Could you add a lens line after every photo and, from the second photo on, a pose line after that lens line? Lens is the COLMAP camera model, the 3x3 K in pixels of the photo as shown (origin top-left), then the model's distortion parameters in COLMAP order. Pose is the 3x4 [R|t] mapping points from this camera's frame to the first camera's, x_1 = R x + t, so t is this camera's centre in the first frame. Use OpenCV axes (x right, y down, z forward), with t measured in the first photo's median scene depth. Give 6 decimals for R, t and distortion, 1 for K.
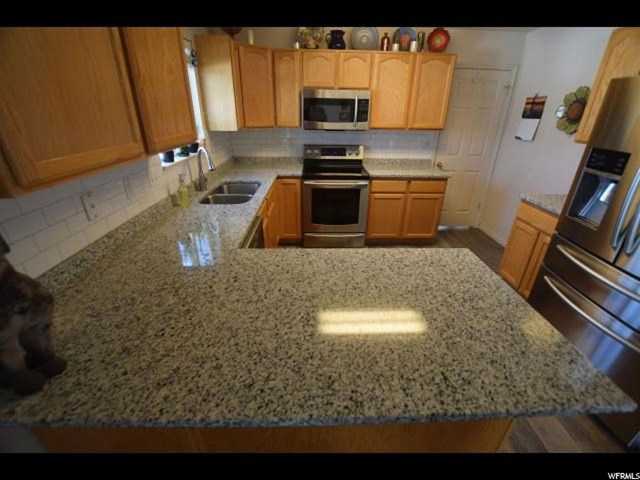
lens RADIAL K [[281.3, 0, 323.0], [0, 281.3, 239.9], [0, 0, 1]] dist [-0.033472, 0.004233]
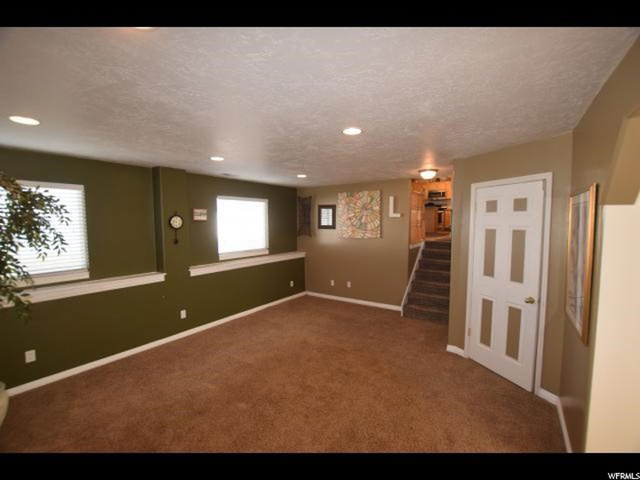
lens RADIAL K [[281.3, 0, 319.5], [0, 281.3, 239.6], [0, 0, 1]] dist [-0.033472, 0.004233]
pose [[0.811689, 0.019020, -0.583780, 1.065260], [-0.228326, 0.930274, -0.287156, 1.729440], [0.537613, 0.366373, 0.759436, -2.819169]]
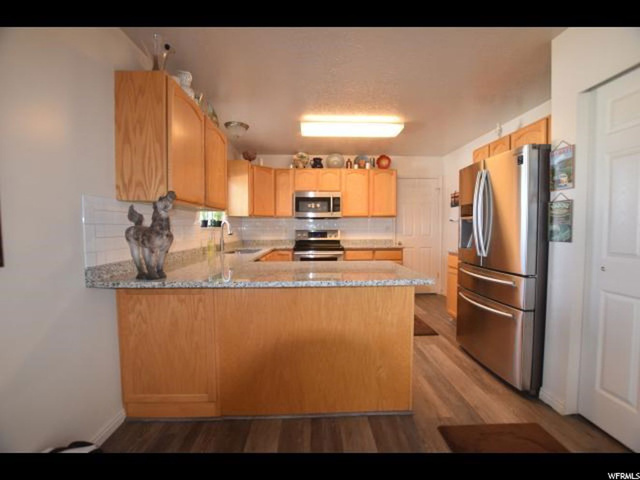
lens RADIAL K [[281.3, 0, 323.6], [0, 281.3, 238.2], [0, 0, 1]] dist [-0.033472, 0.004233]
pose [[0.999748, -0.017653, 0.013866, 0.054307], [0.021652, 0.921360, -0.388108, 0.259187], [-0.005925, 0.388310, 0.921510, -0.267181]]
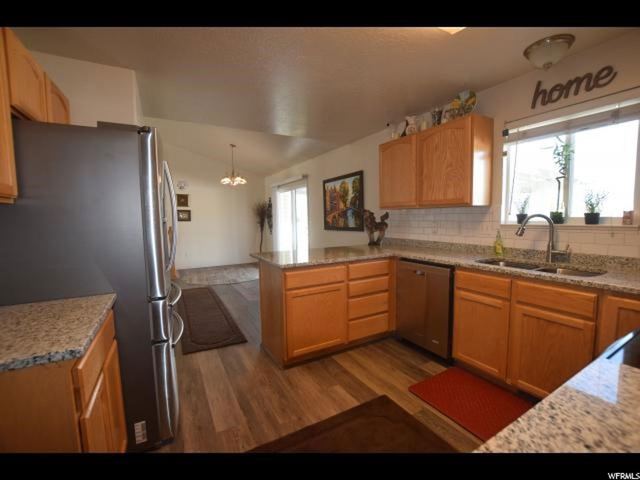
lens RADIAL K [[281.3, 0, 324.0], [0, 281.3, 240.9], [0, 0, 1]] dist [-0.033472, 0.004233]
pose [[-0.881662, 0.039083, -0.470260, 0.488851], [-0.197783, 0.874197, 0.443466, -0.384759], [0.428432, 0.483996, -0.763017, 1.058937]]
